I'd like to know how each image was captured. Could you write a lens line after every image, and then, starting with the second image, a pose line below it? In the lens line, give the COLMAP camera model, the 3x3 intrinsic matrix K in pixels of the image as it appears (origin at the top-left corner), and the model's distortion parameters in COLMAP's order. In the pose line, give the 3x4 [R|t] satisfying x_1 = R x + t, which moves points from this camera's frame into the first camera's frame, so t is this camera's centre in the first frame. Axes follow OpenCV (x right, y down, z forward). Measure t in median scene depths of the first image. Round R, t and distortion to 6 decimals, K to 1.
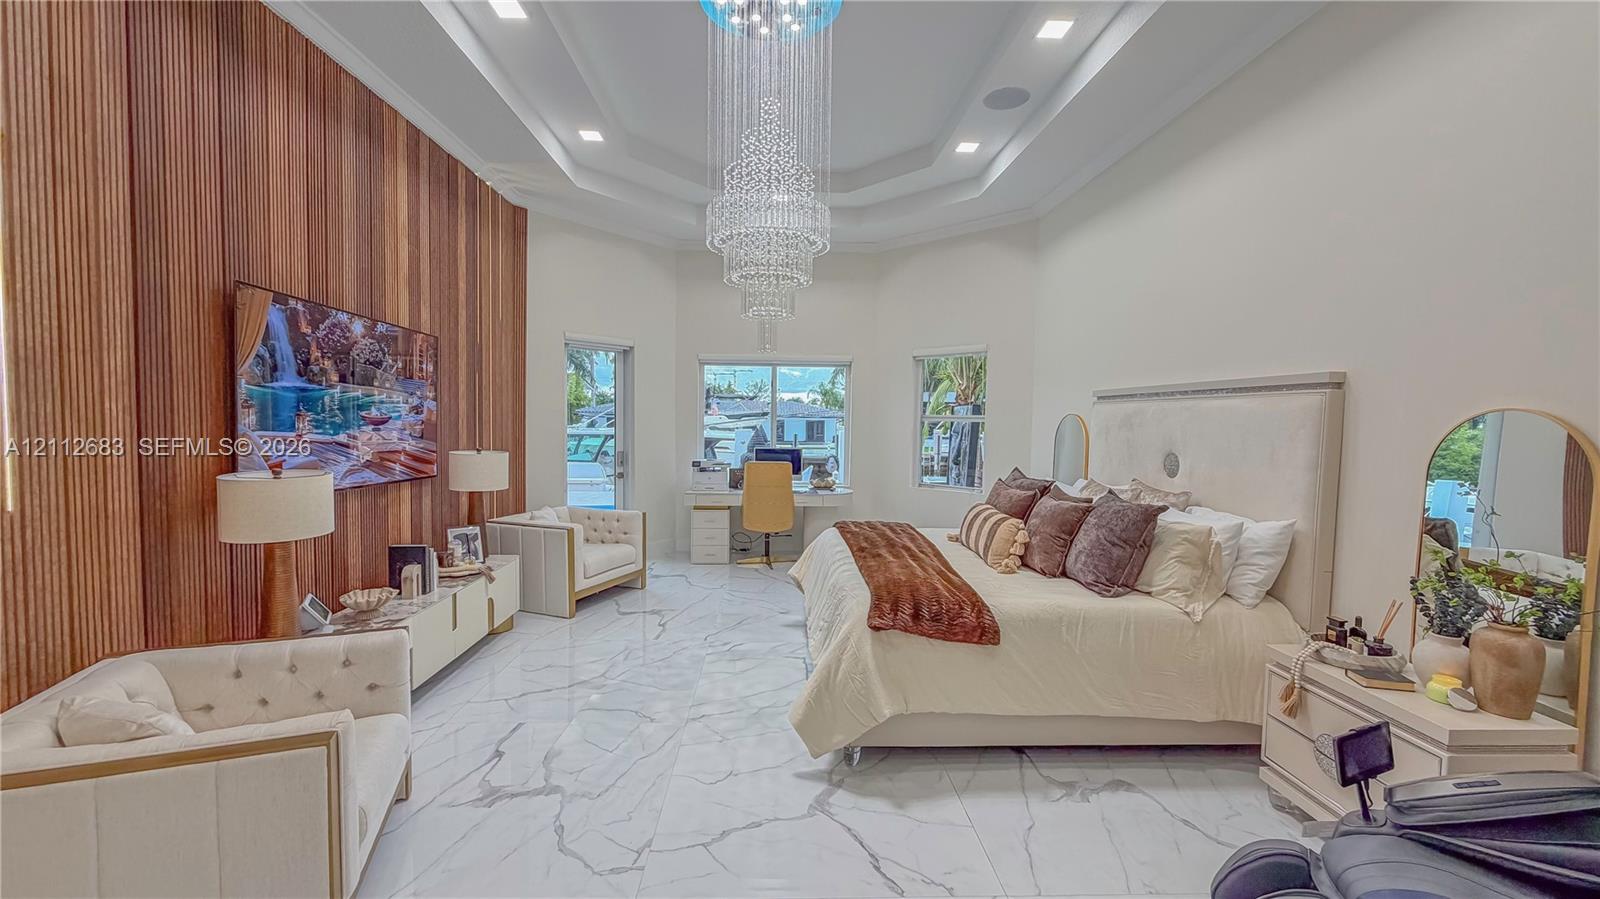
lens RADIAL K [[637.4, 0, 805.2], [0, 637.4, 448.9], [0, 0, 1]] dist [-0.001915, 0.000740]
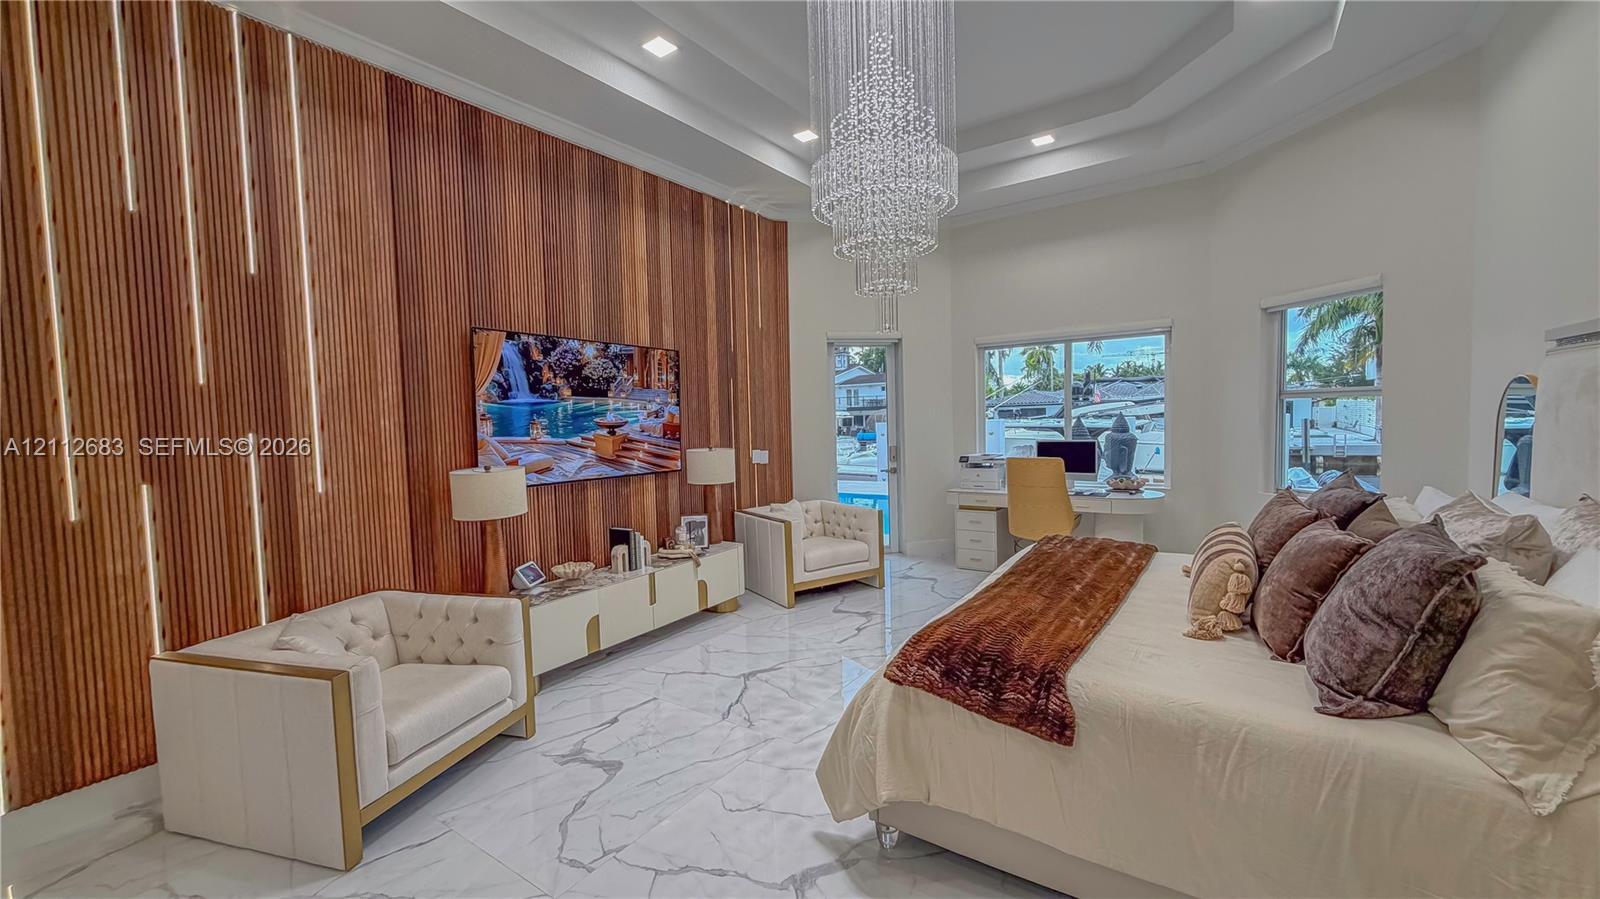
lens RADIAL K [[637.4, 0, 800.5], [0, 637.4, 449.3], [0, 0, 1]] dist [-0.001915, 0.000740]
pose [[0.798194, -0.005690, -0.602374, 0.371278], [0.013651, 0.999869, 0.008643, -0.003368], [0.602246, -0.015122, 0.798167, 0.249914]]
